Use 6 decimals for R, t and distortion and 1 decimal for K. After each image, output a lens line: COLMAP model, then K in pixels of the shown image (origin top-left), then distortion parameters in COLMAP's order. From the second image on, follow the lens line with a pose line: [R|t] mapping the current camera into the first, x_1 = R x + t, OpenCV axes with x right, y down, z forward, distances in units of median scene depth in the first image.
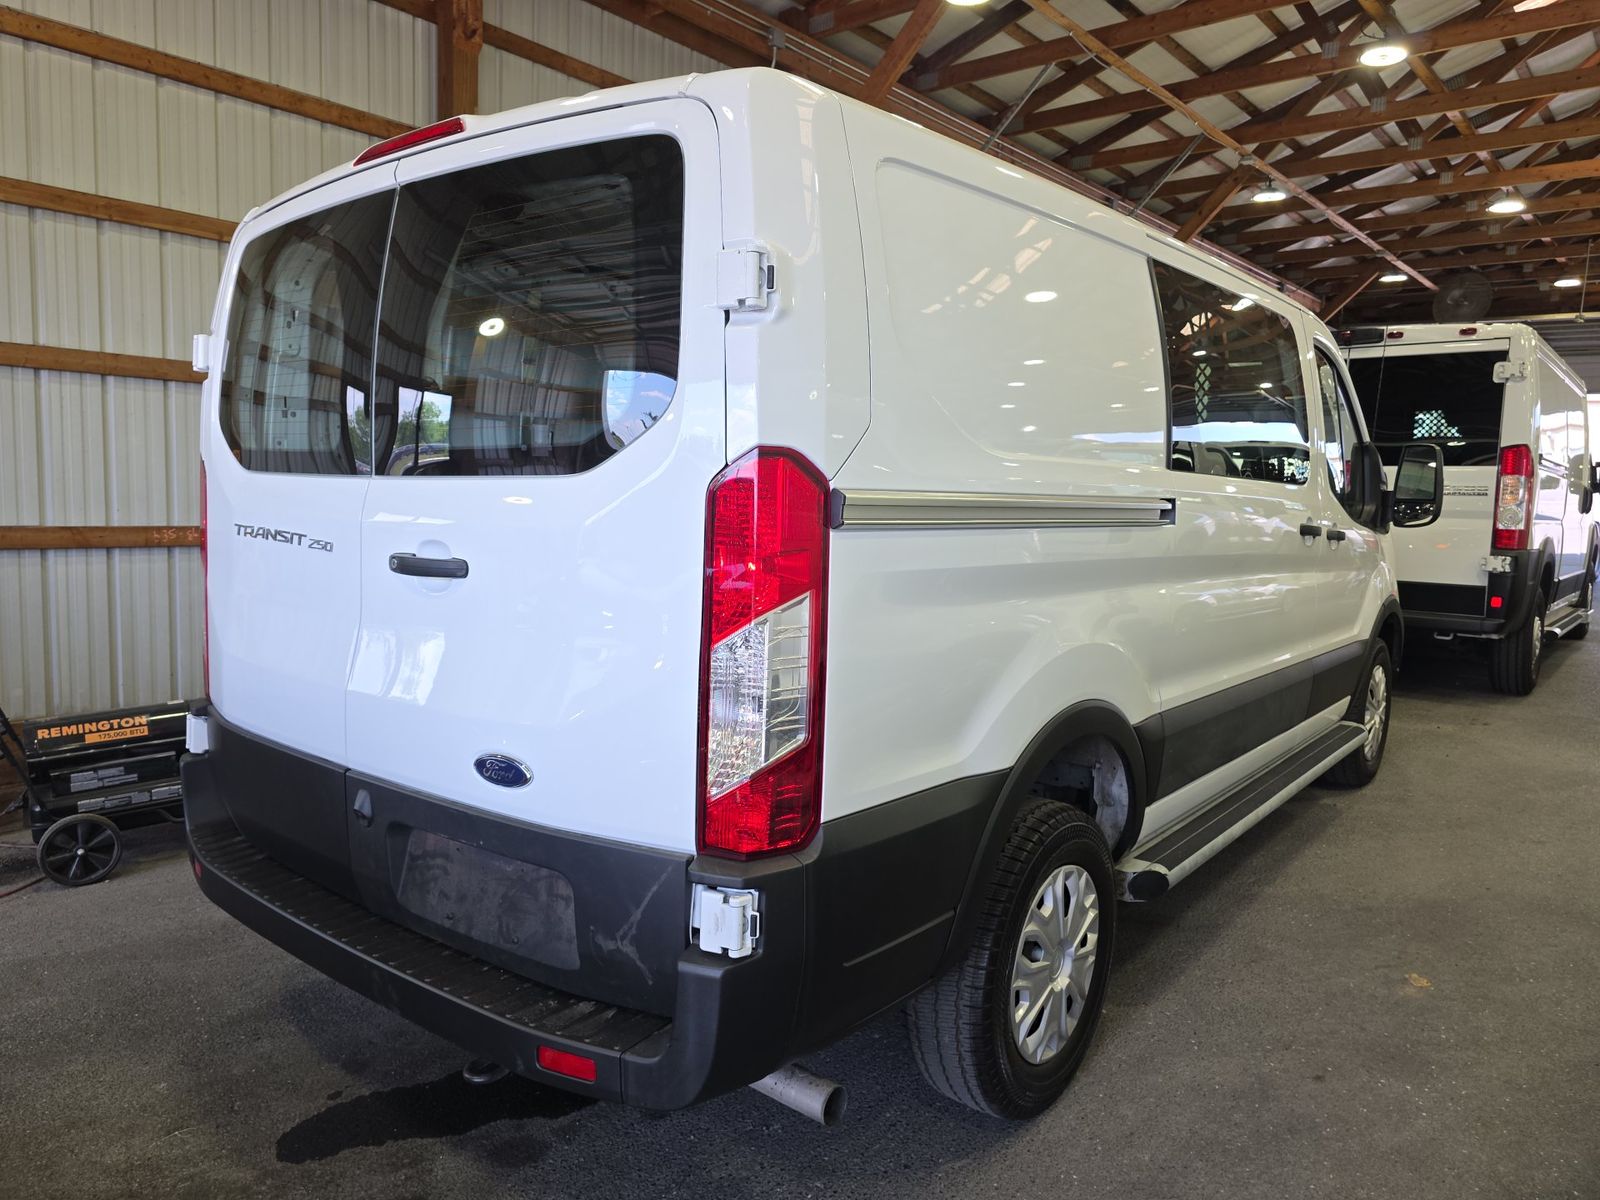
lens RADIAL K [[1121.6, 0, 800.0], [0, 1121.6, 600.0], [0, 0, 1]] dist [0.058260, 0.000763]
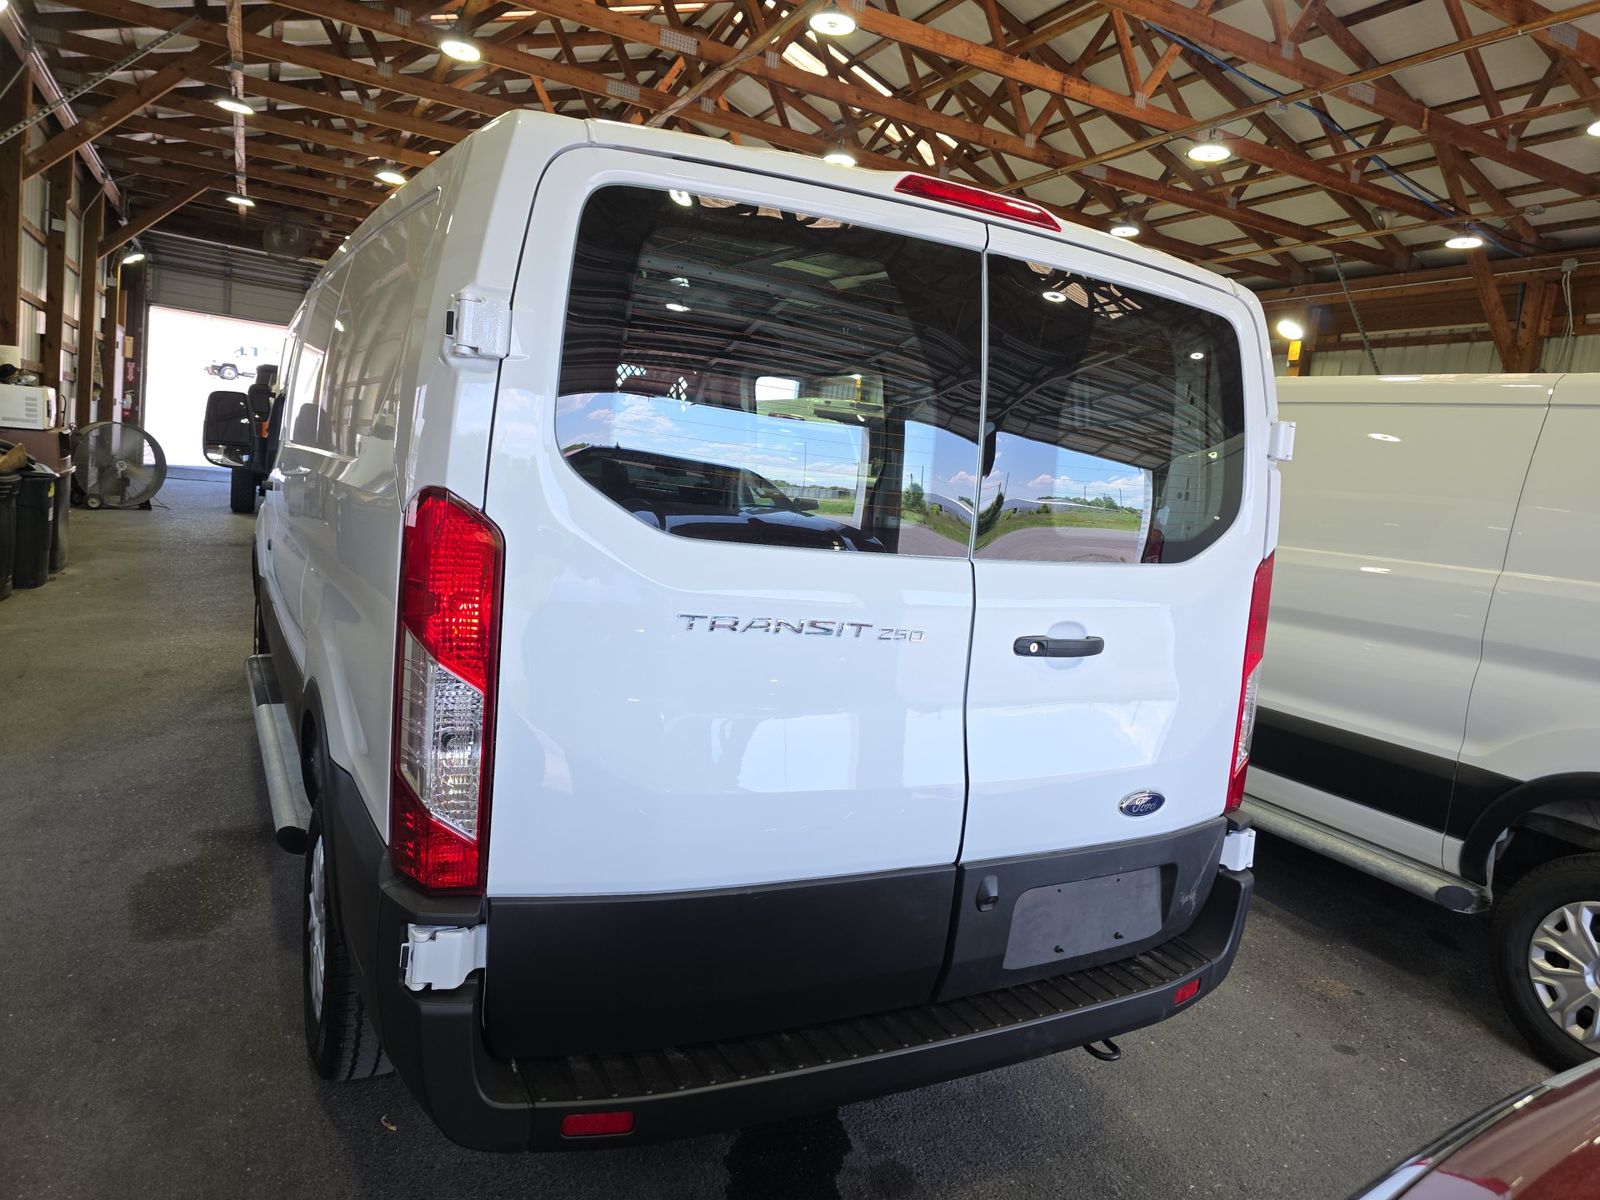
lens RADIAL K [[1057.7, 0, 833.7], [0, 1057.7, 603.0], [0, 0, 1]] dist [0.051775, -0.038907]
pose [[0.357455, -0.101849, 0.928360, -1.152904], [0.011672, 0.994445, 0.104605, -0.152930], [-0.933857, -0.026556, 0.356658, 0.725556]]
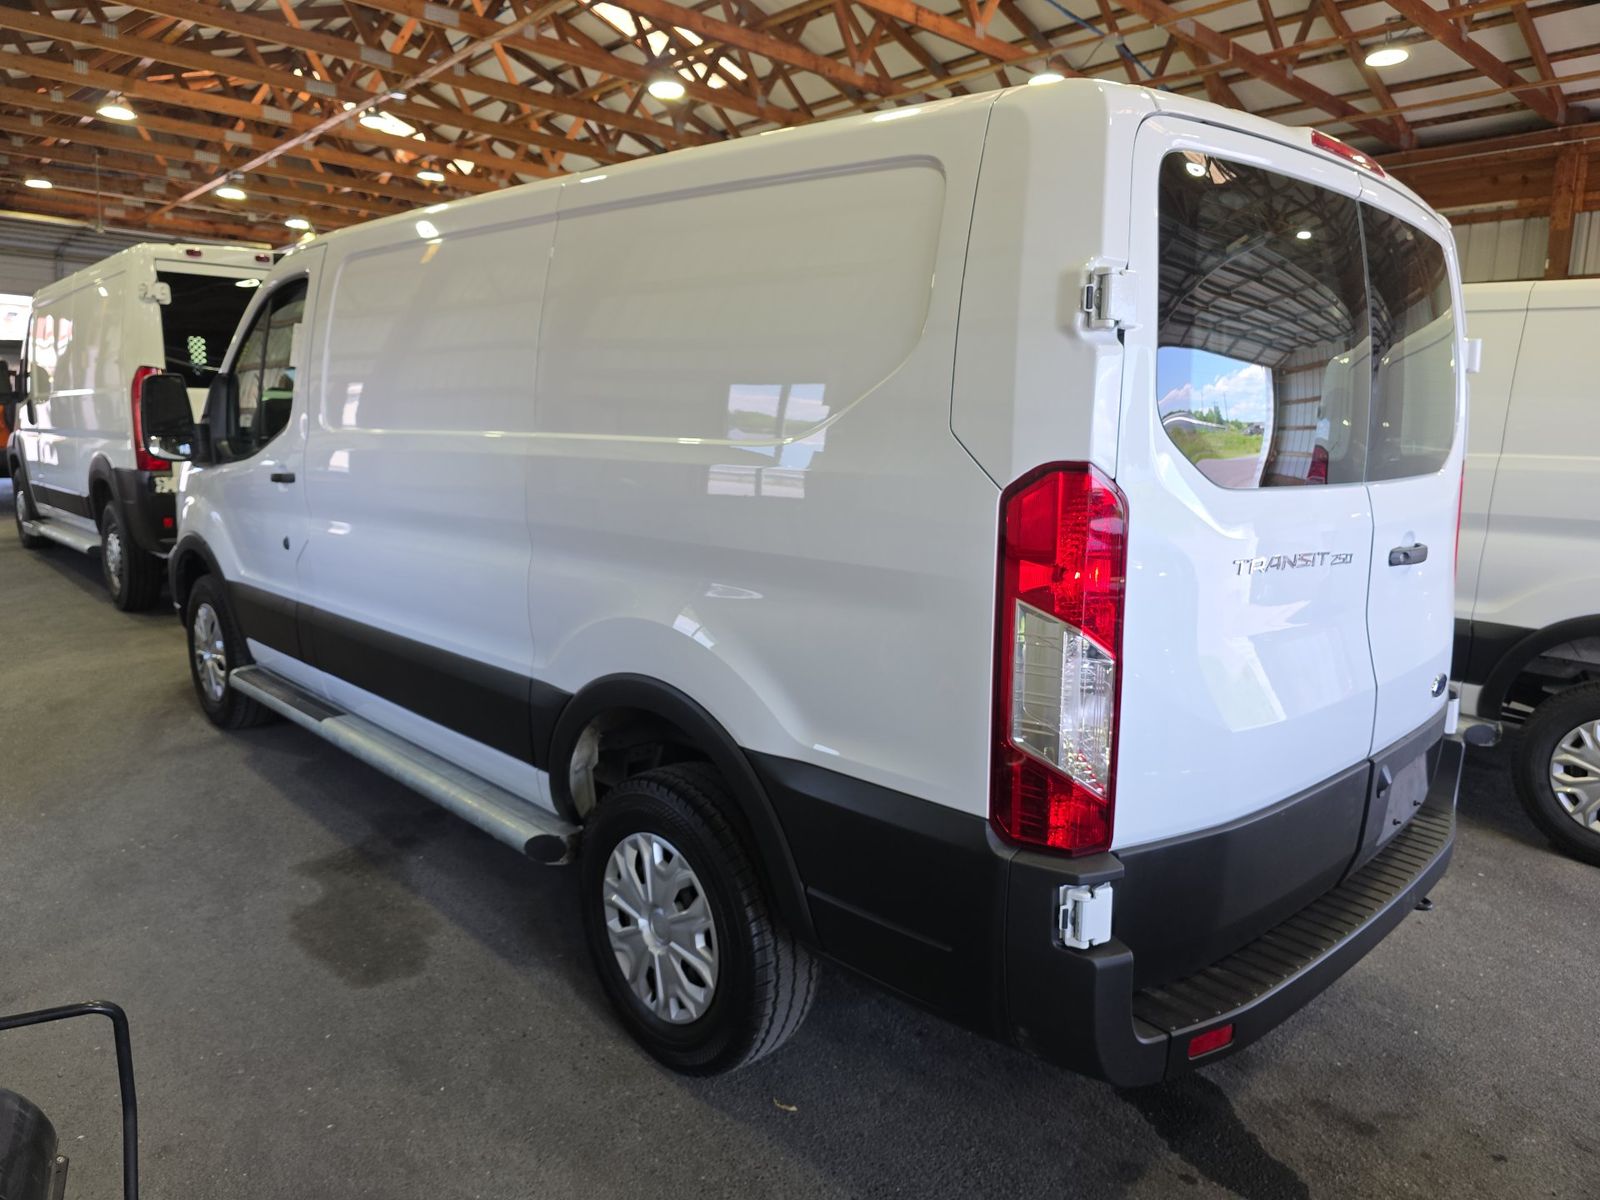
lens RADIAL K [[1061.1, 0, 800.0], [0, 1061.1, 580.1], [0, 0, 1]] dist [0.050289, -0.039671]
pose [[0.119448, -0.169476, 0.978269, -1.311645], [0.090004, 0.983115, 0.159326, -0.207186], [-0.988752, 0.069017, 0.132684, 1.280048]]
